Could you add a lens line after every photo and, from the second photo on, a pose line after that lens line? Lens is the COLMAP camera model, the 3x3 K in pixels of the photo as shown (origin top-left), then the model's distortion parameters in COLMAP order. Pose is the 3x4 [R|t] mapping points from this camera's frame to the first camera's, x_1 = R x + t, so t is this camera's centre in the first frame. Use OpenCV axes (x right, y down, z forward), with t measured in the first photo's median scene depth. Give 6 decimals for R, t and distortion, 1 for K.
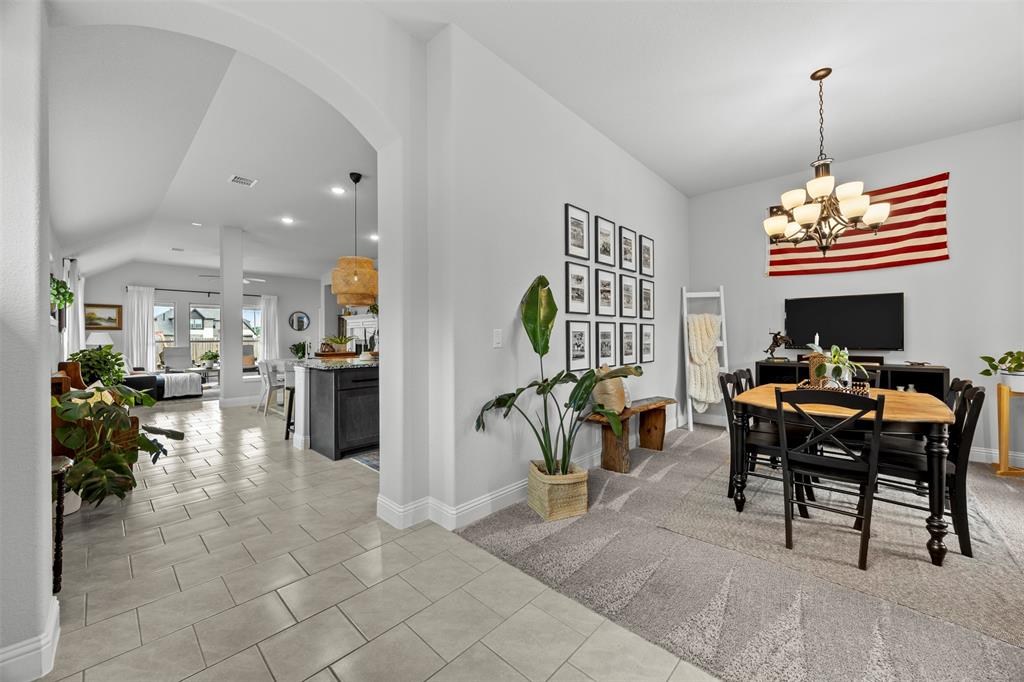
lens RADIAL K [[393.9, 0, 512.7], [0, 393.9, 335.2], [0, 0, 1]] dist [-0.001584, -0.000411]
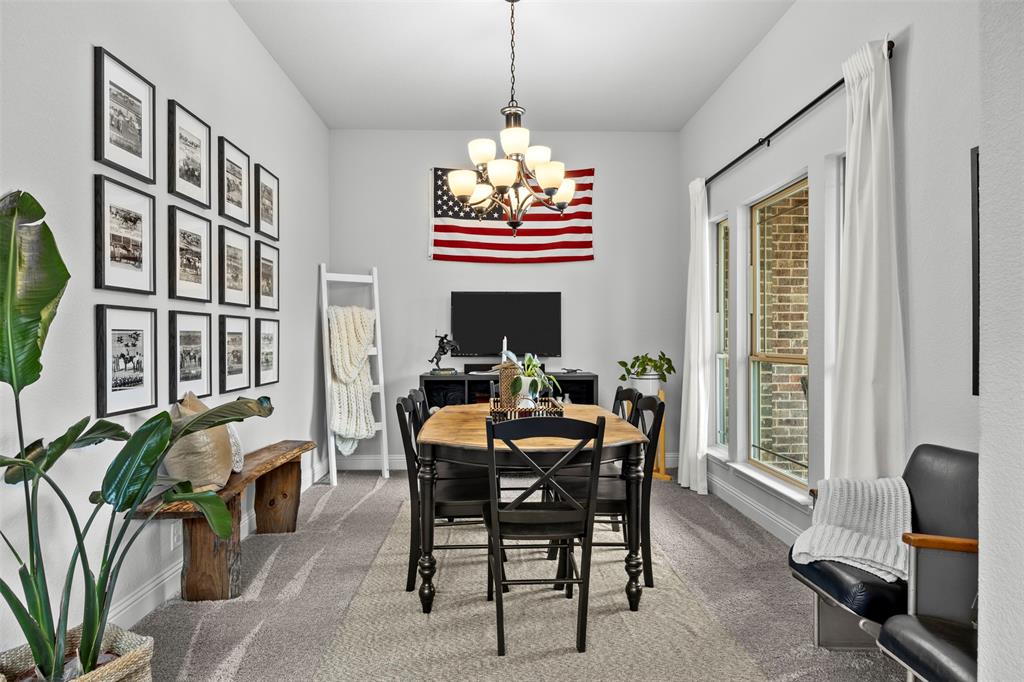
lens RADIAL K [[564.7, 0, 516.1], [0, 564.7, 341.8], [0, 0, 1]] dist [-0.008375, 0.001494]
pose [[0.718584, 0.000175, 0.695440, 0.032871], [-0.003736, 0.999987, 0.003609, 0.001541], [-0.695430, -0.005192, 0.718575, 0.197198]]
